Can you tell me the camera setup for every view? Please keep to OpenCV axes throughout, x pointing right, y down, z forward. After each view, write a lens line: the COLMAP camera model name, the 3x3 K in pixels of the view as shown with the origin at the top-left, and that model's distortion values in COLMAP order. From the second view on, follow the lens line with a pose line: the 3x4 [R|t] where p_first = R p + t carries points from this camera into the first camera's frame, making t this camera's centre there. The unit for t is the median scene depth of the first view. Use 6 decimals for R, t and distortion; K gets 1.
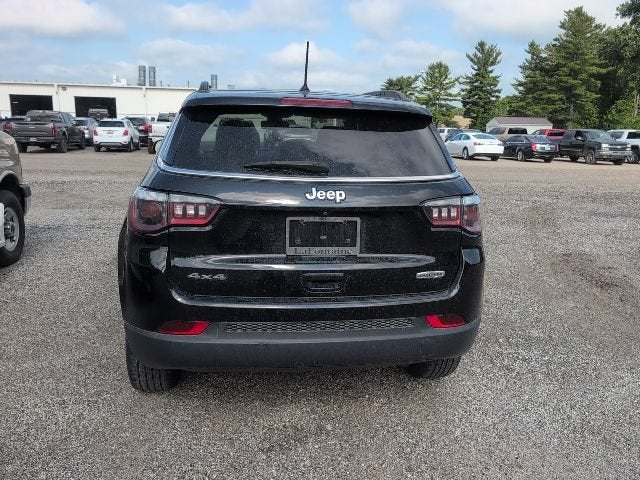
lens RADIAL K [[533.9, 0, 320.0], [0, 533.9, 235.2], [0, 0, 1]] dist [0.026000, -0.020853]
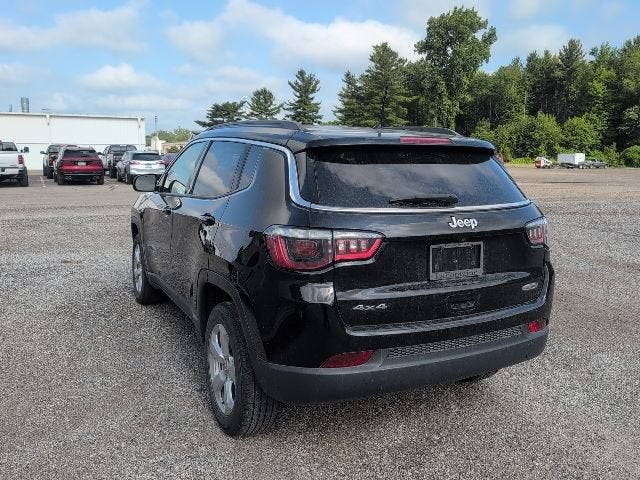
lens RADIAL K [[533.9, 0, 323.8], [0, 533.9, 241.0], [0, 0, 1]] dist [0.026000, -0.020853]
pose [[0.950186, -0.066820, 0.304437, -0.600808], [0.077185, 0.996771, -0.022127, -0.035770], [-0.301975, 0.044523, 0.952276, 0.025362]]
